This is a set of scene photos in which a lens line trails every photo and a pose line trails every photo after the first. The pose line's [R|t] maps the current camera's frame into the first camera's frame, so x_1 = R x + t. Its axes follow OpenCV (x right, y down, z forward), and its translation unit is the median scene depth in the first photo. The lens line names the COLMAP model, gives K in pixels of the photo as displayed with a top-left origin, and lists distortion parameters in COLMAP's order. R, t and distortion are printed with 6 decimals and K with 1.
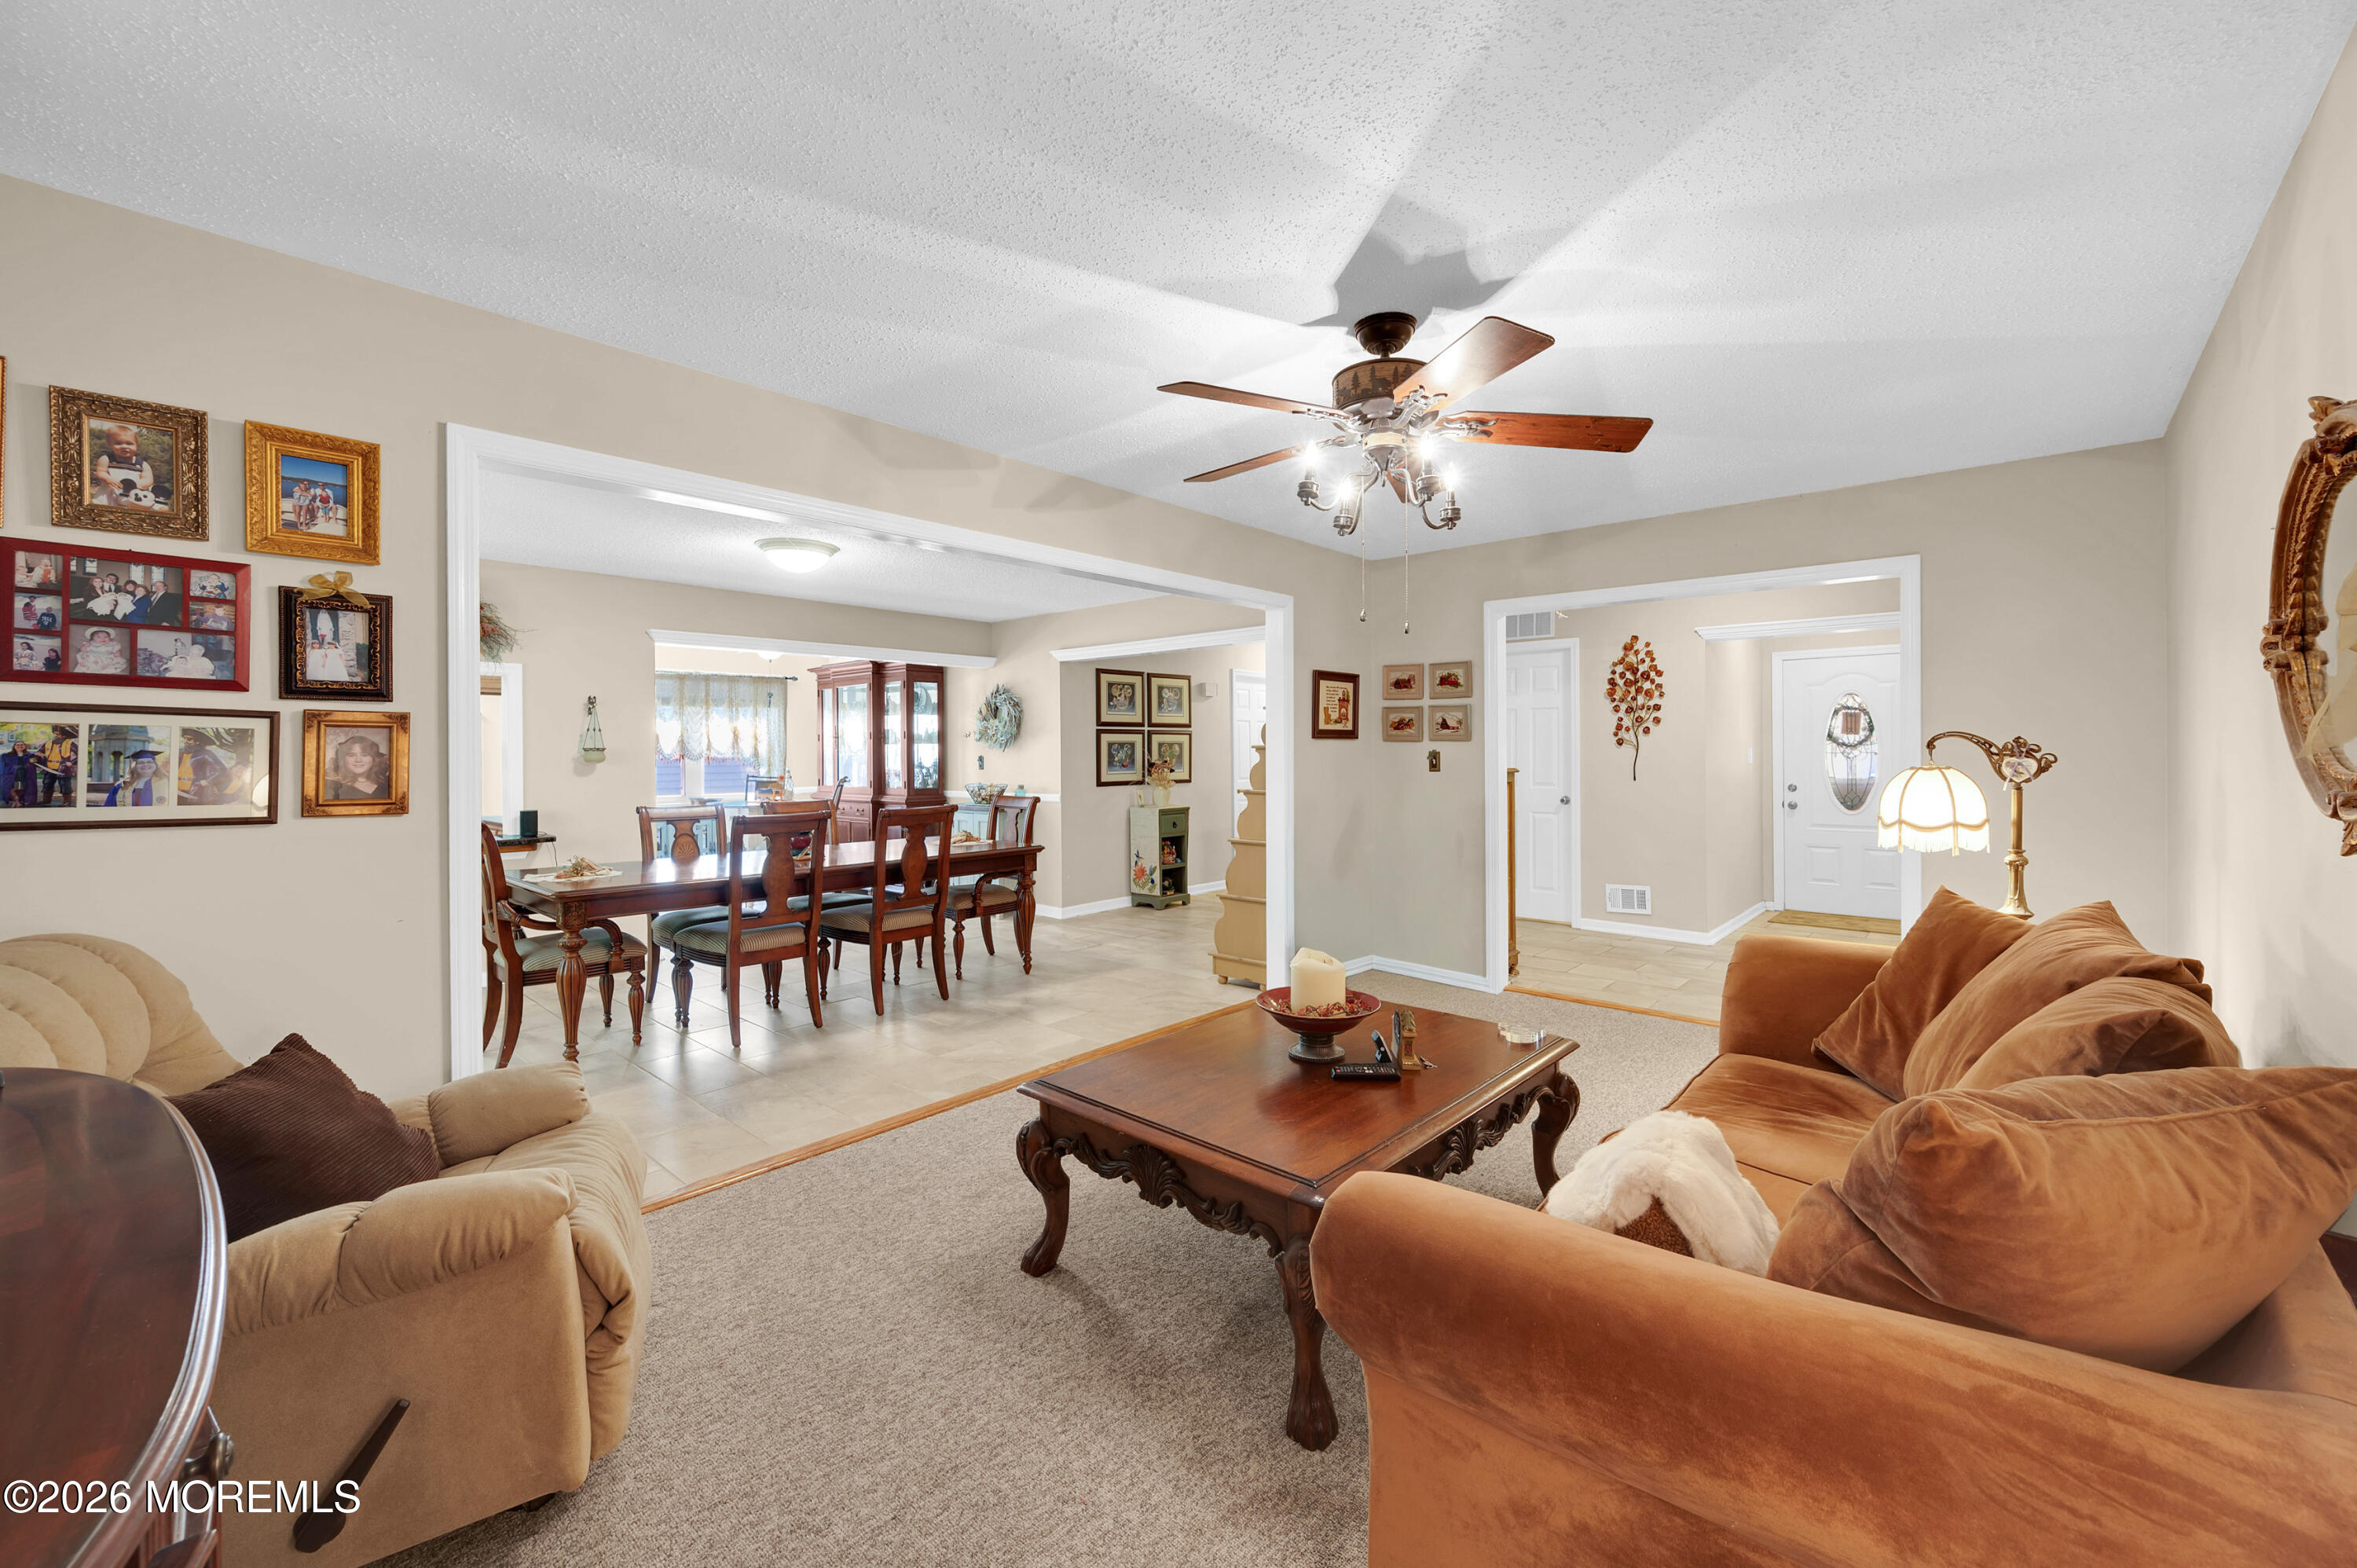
lens RADIAL K [[956.2, 0, 1179.6], [0, 956.2, 752.1], [0, 0, 1]] dist [-0.013242, 0.000386]
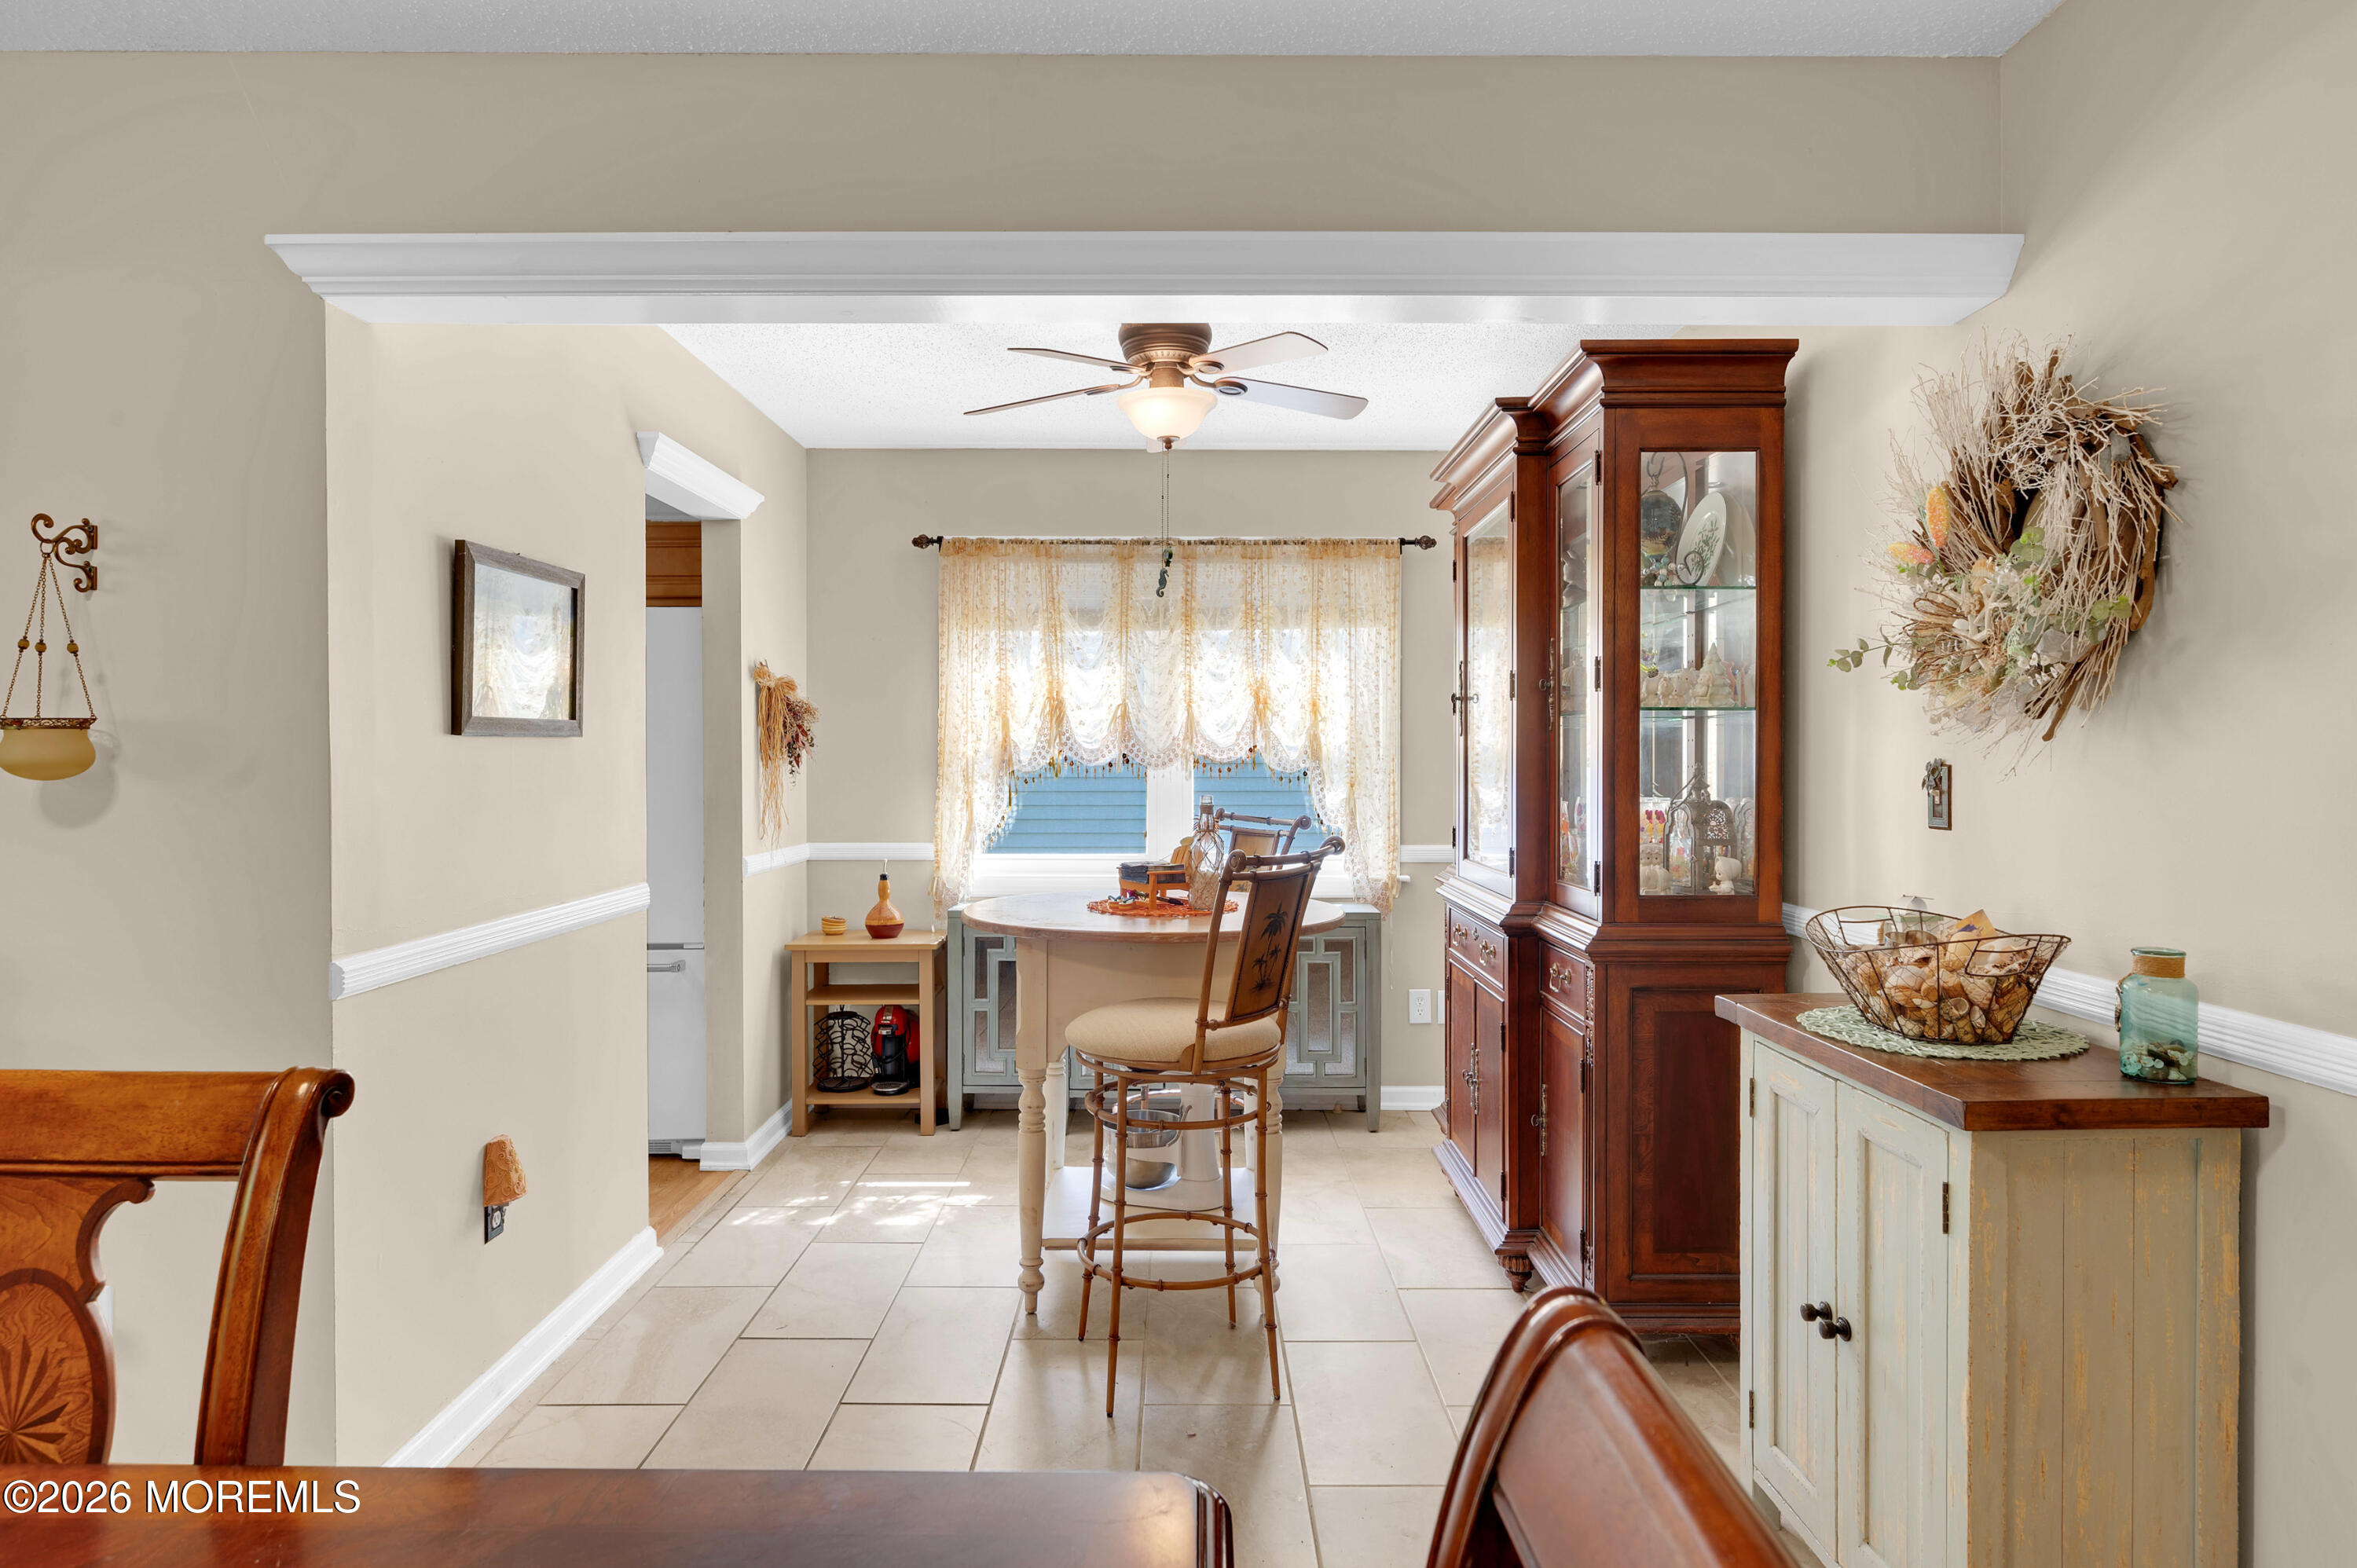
lens RADIAL K [[1346.3, 0, 1194.4], [0, 1346.3, 770.4], [0, 0, 1]] dist [0.004938, 0.001375]
pose [[0.678028, 0.012710, -0.734926, -0.110373], [-0.003452, 0.999895, 0.014108, 0.002467], [0.735028, -0.007029, 0.678000, 0.725104]]
